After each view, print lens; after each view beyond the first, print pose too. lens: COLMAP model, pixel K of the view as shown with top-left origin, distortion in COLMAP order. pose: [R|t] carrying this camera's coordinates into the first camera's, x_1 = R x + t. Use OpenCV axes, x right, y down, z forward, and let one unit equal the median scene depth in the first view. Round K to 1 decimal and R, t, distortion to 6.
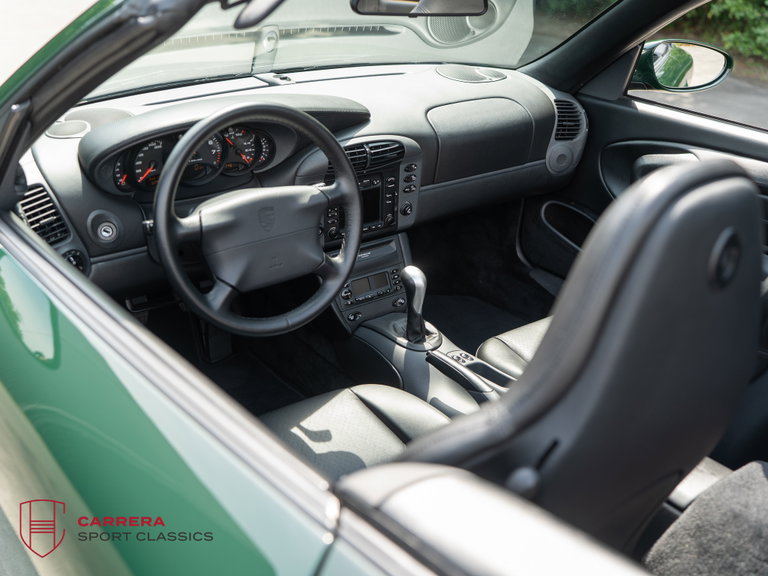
lens RADIAL K [[853.6, 0, 389.2], [0, 853.6, 287.3], [0, 0, 1]] dist [-0.004822, 0.000000]
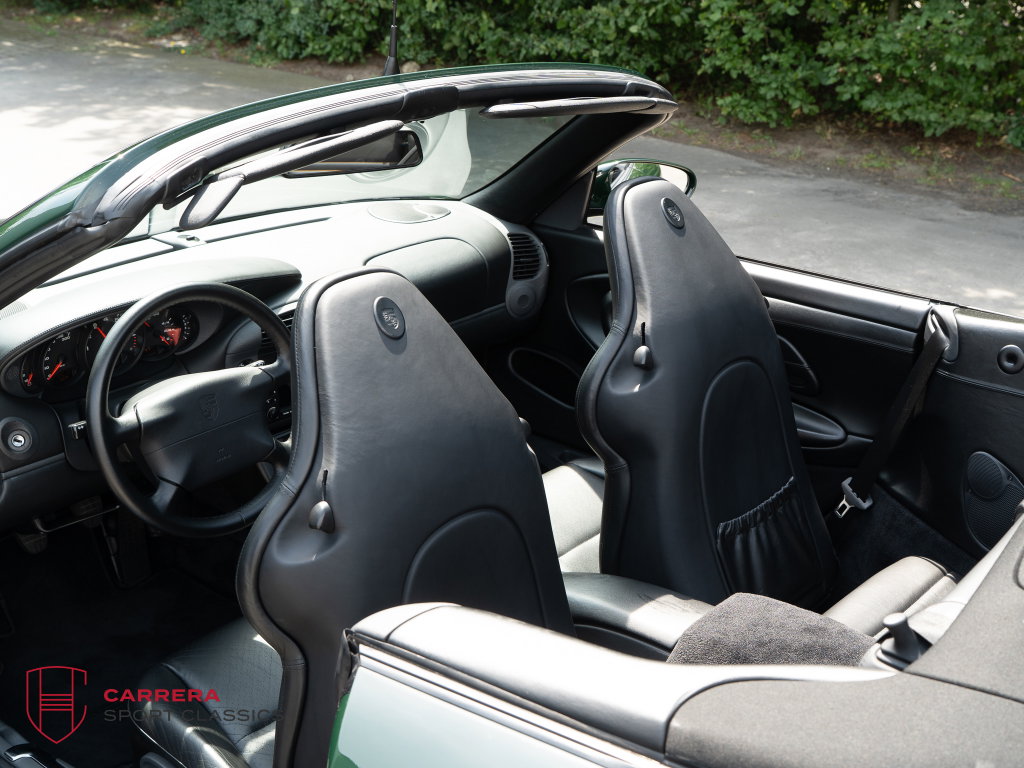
lens RADIAL K [[1138.1, 0, 515.9], [0, 1138.1, 385.4], [0, 0, 1]] dist [-0.004822, 0.000000]
pose [[0.979453, -0.102856, 0.173472, -0.018059], [0.114602, 0.991652, -0.059091, 0.003703], [-0.165946, 0.077757, 0.983064, -0.152975]]
